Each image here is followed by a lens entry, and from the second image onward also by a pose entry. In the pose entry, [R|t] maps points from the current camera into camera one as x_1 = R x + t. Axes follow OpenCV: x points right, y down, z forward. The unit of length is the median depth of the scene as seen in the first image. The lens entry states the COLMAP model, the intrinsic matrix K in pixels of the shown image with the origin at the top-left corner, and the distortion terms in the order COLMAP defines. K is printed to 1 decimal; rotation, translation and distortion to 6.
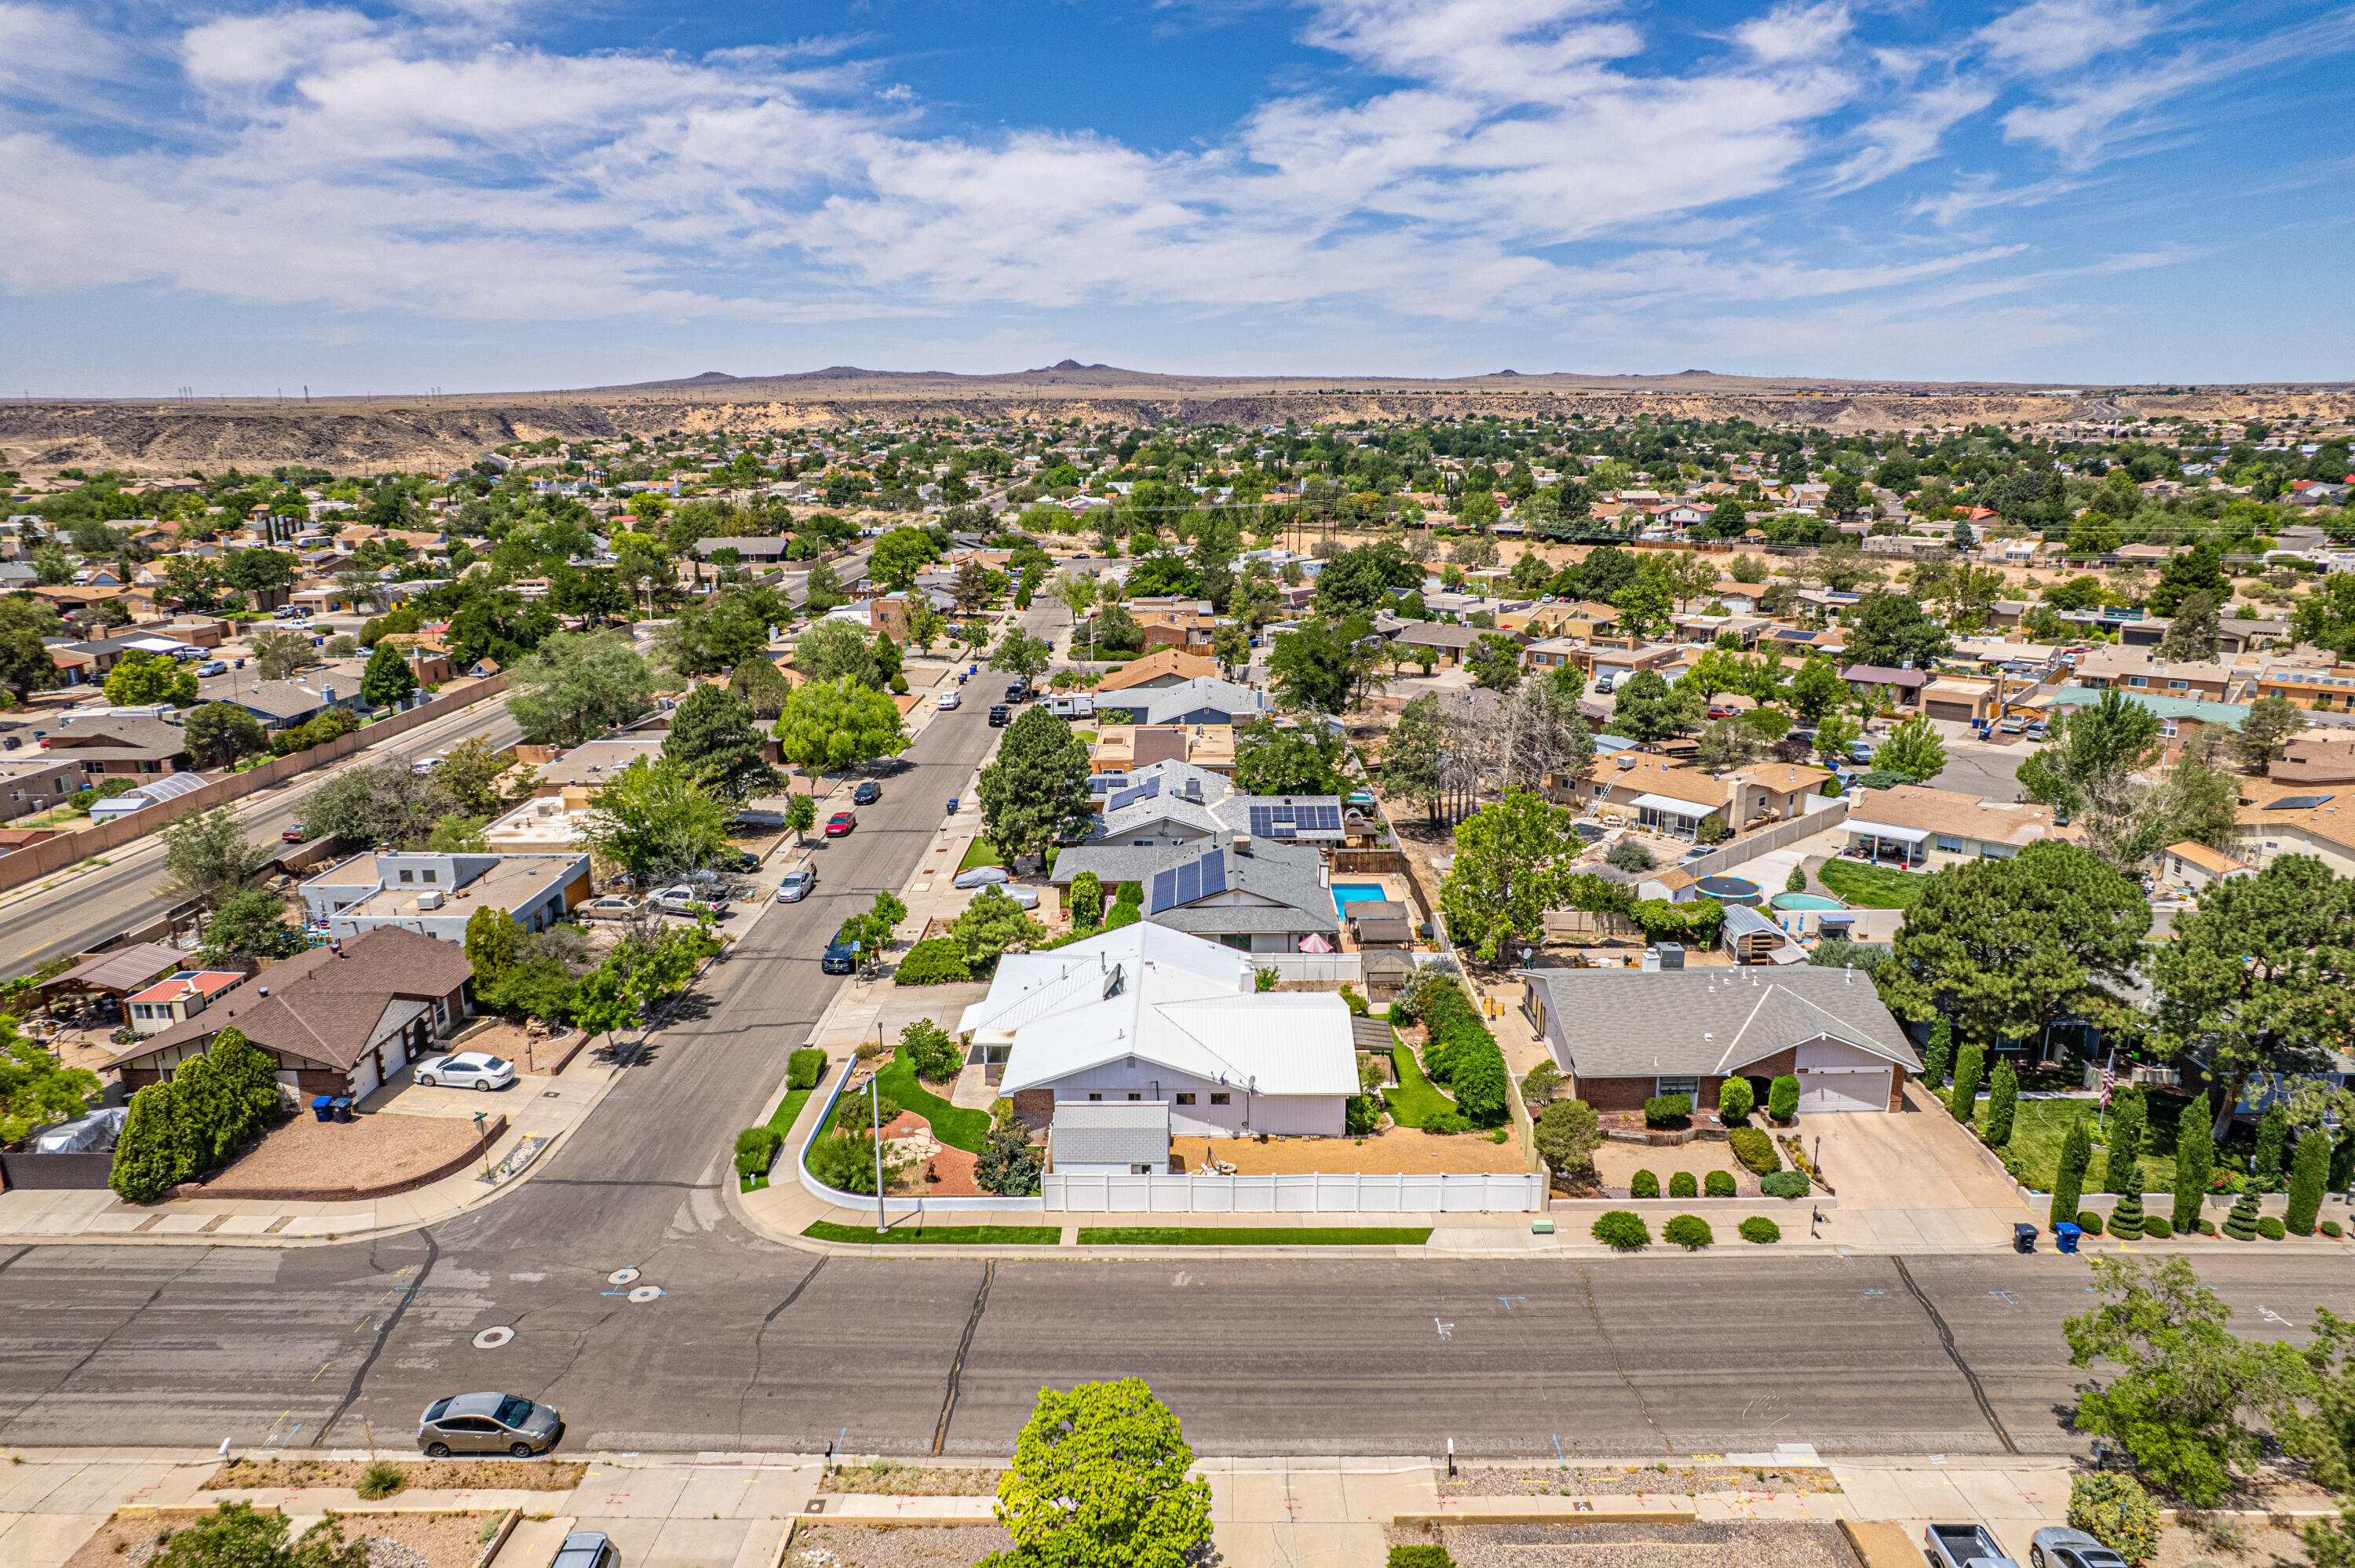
lens RADIAL K [[1500.3, 0, 1188.3], [0, 1500.3, 790.8], [0, 0, 1]] dist [-0.076860, 0.070173]
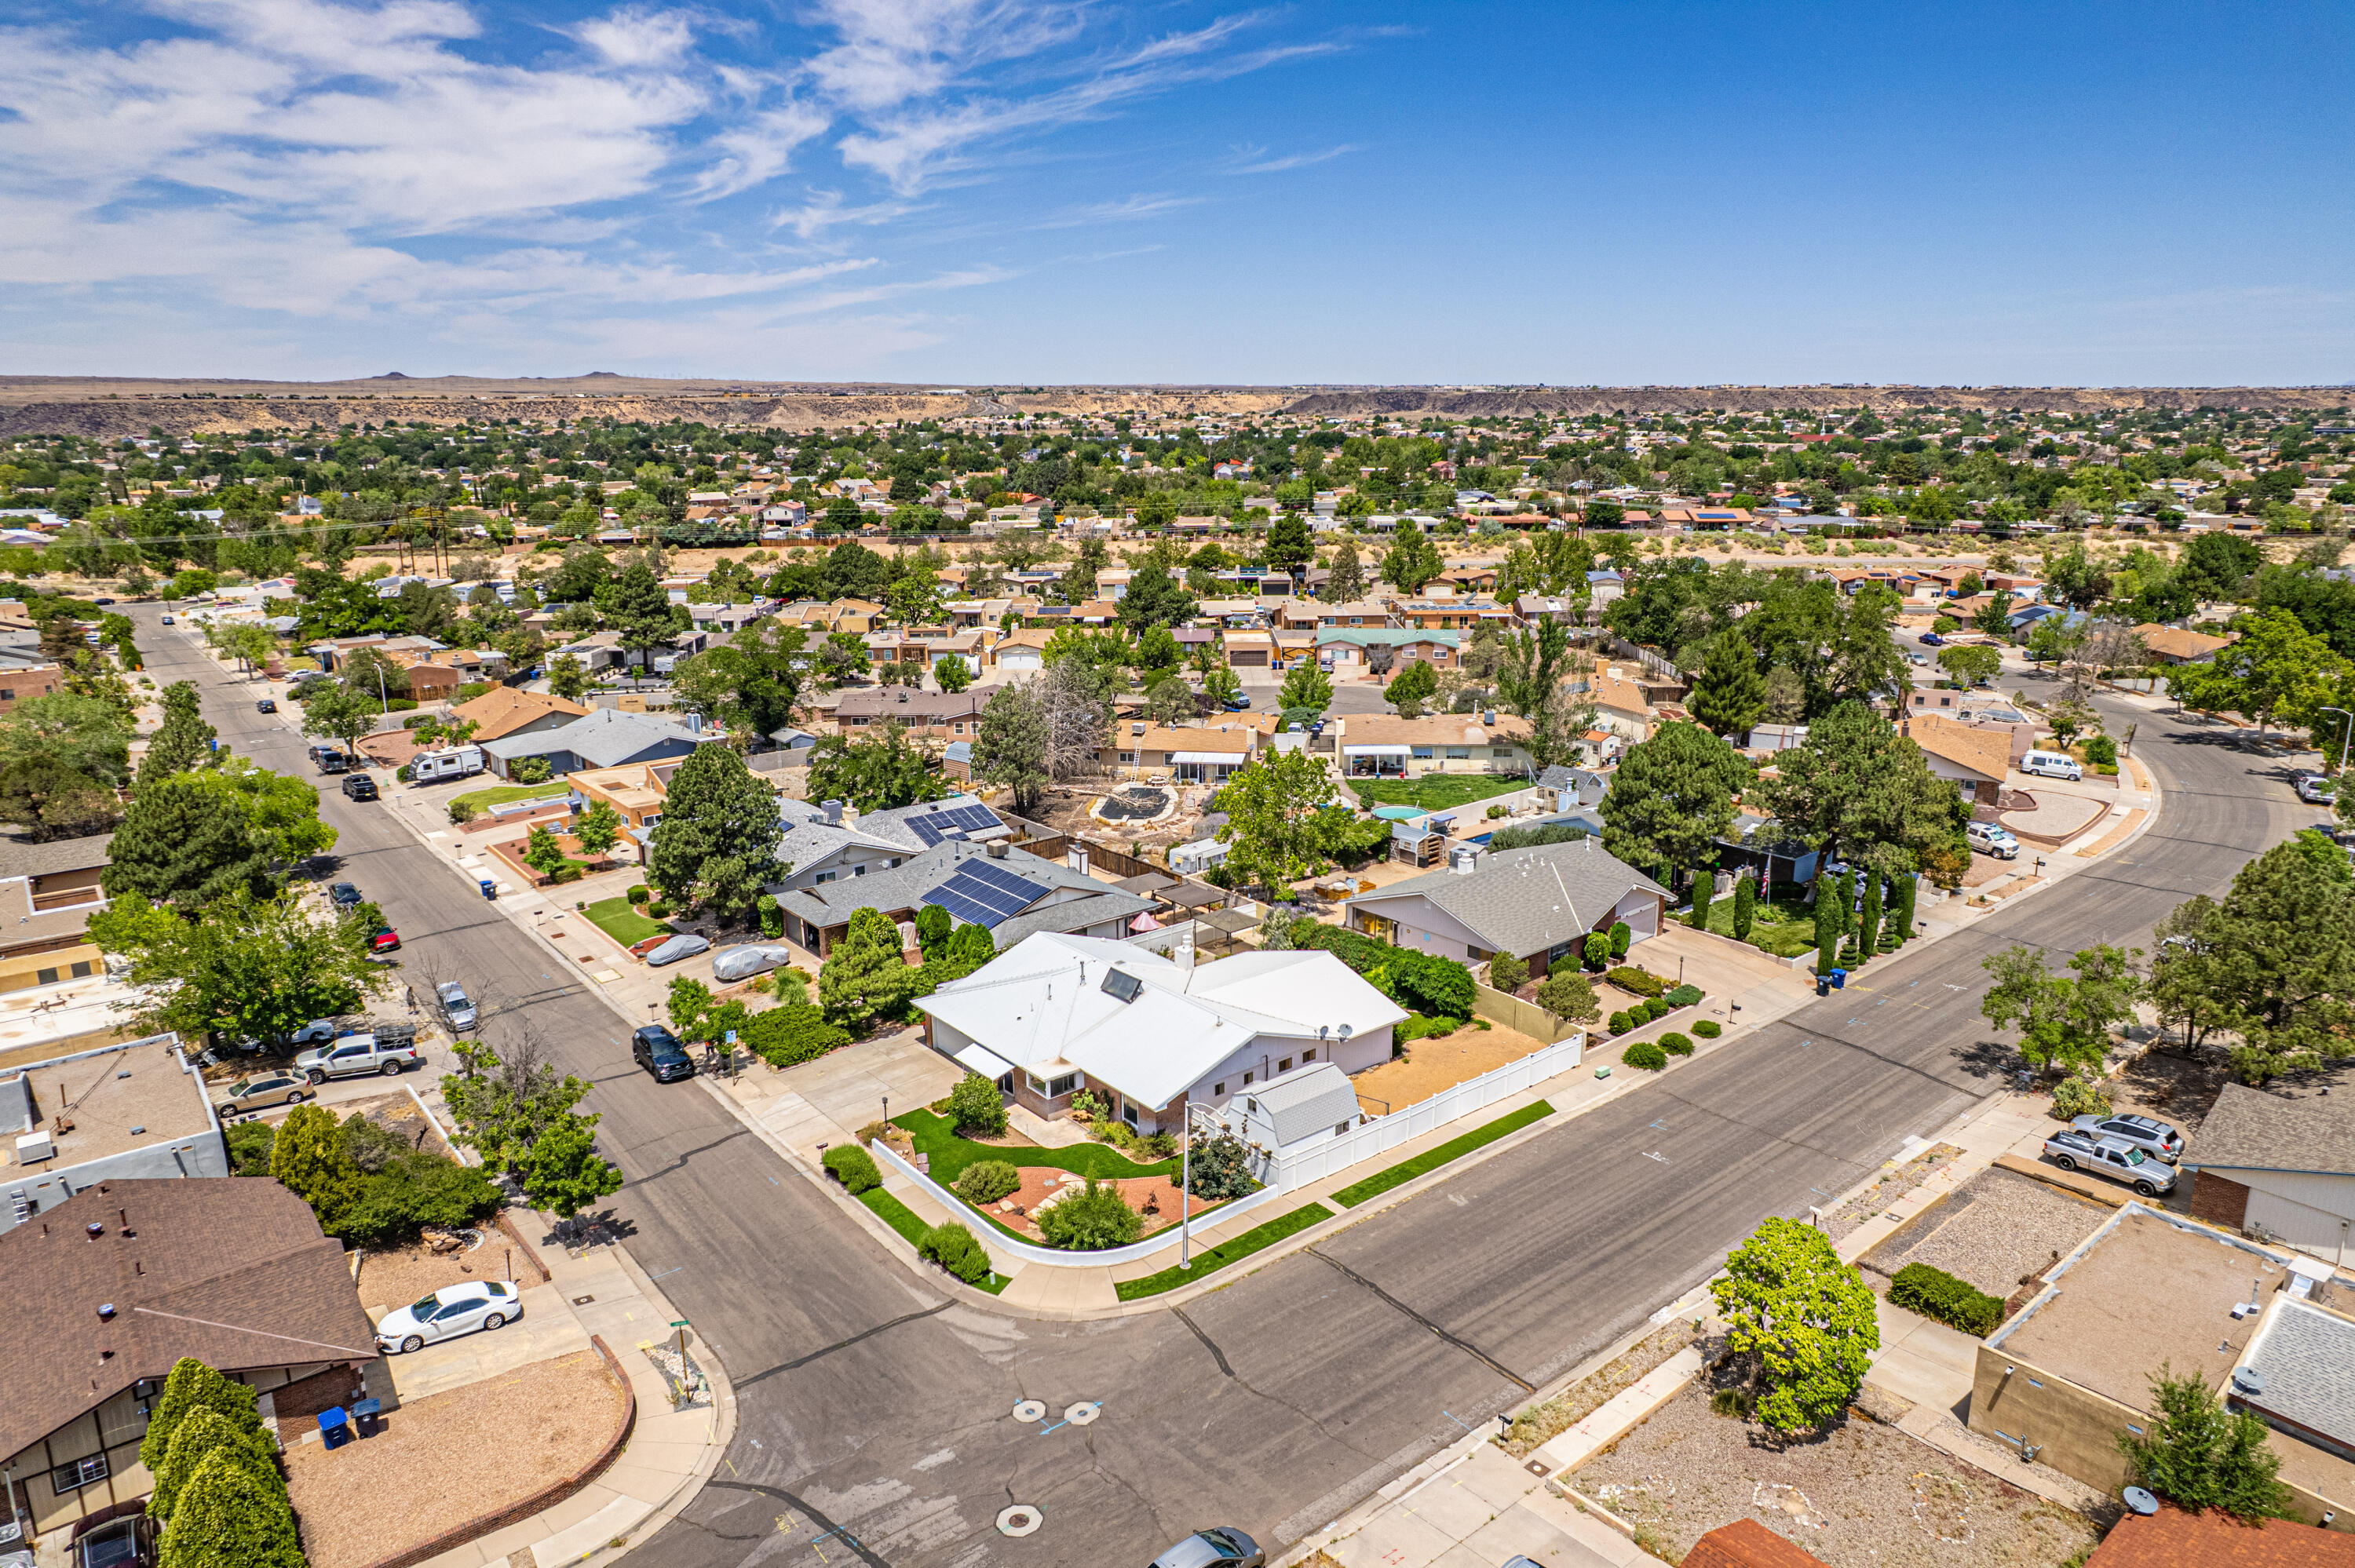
lens RADIAL K [[1500.3, 0, 1188.3], [0, 1500.3, 790.8], [0, 0, 1]] dist [-0.076860, 0.070173]
pose [[0.771071, -0.157431, 0.616980, -0.561358], [0.158152, 0.985941, 0.053926, -0.041968], [-0.616796, 0.055996, 0.785129, 0.175541]]
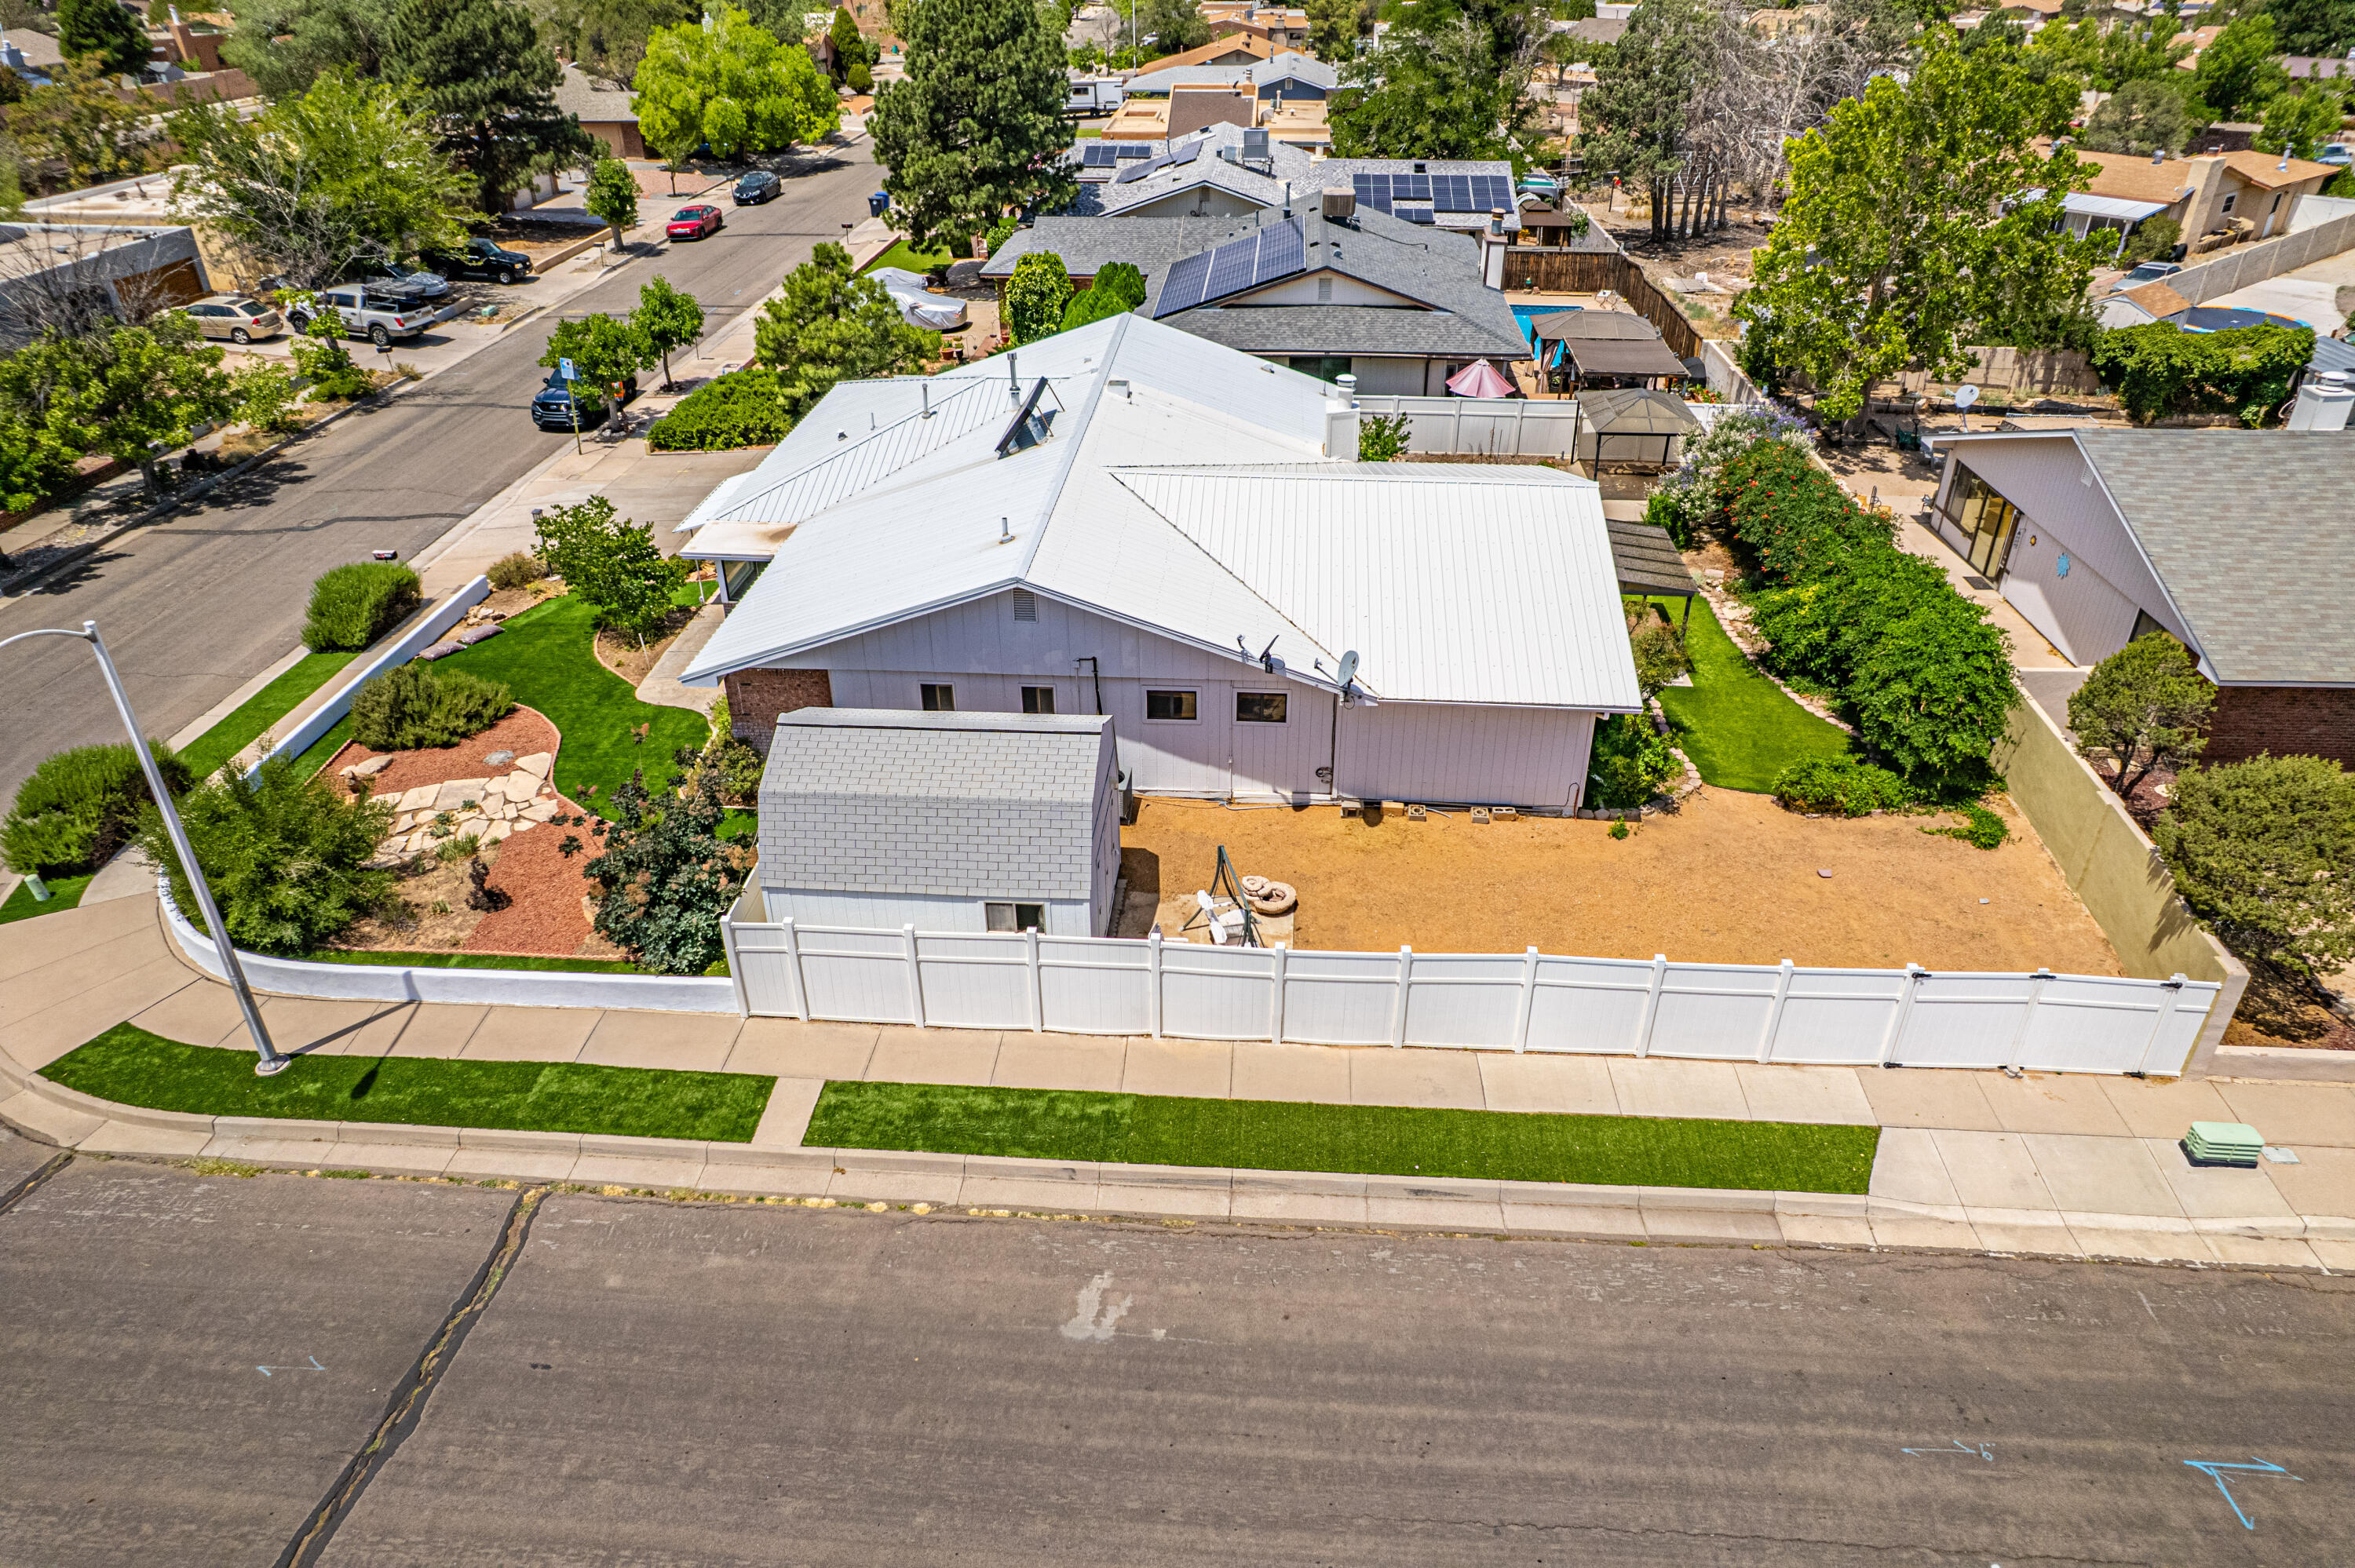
lens RADIAL K [[1500.3, 0, 1188.3], [0, 1500.3, 790.8], [0, 0, 1]] dist [-0.076860, 0.070173]
pose [[0.998296, 0.033480, -0.047786, 0.018104], [-0.017988, 0.955699, 0.293795, 0.096480], [0.055505, -0.292435, 0.954673, 0.528289]]
